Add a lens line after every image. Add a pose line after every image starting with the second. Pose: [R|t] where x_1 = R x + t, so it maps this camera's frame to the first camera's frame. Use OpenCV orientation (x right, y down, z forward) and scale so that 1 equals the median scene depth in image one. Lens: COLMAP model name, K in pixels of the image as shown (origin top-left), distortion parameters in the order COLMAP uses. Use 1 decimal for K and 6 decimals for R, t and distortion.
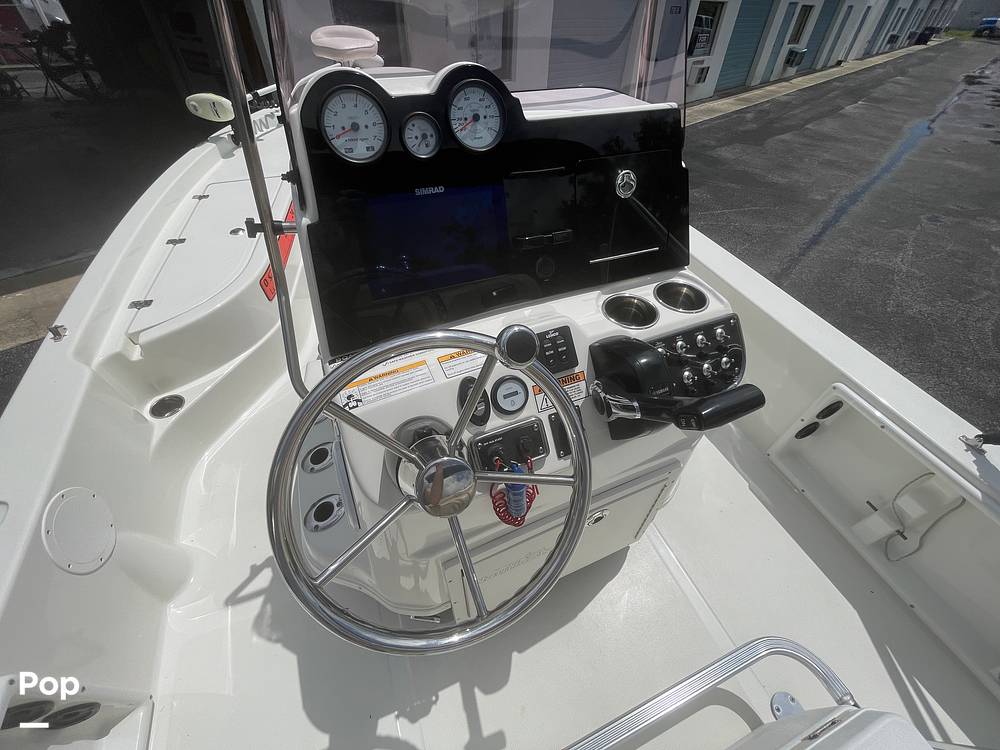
lens RADIAL K [[406.7, 0, 499.9], [0, 406.7, 372.1], [0, 0, 1]] dist [-0.001709, 0.000574]
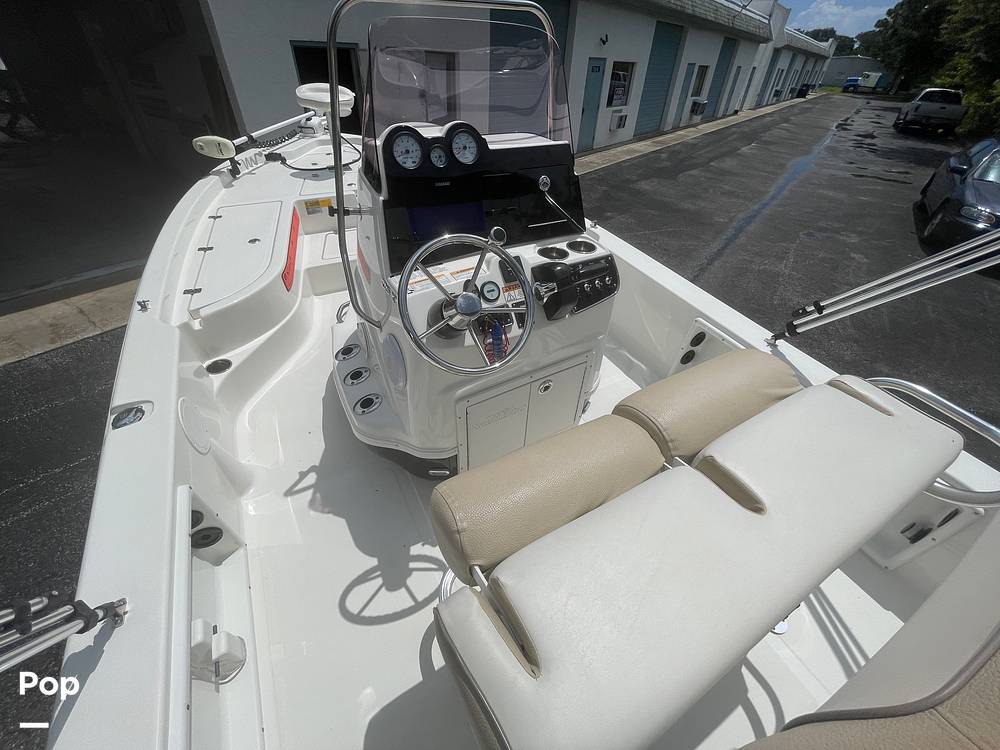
lens RADIAL K [[406.7, 0, 499.9], [0, 406.7, 372.1], [0, 0, 1]] dist [-0.001709, 0.000574]
pose [[0.992514, -0.060009, 0.106373, -0.020175], [0.067955, 0.995035, -0.072720, 0.074612], [-0.101481, 0.079405, 0.991663, -0.108100]]
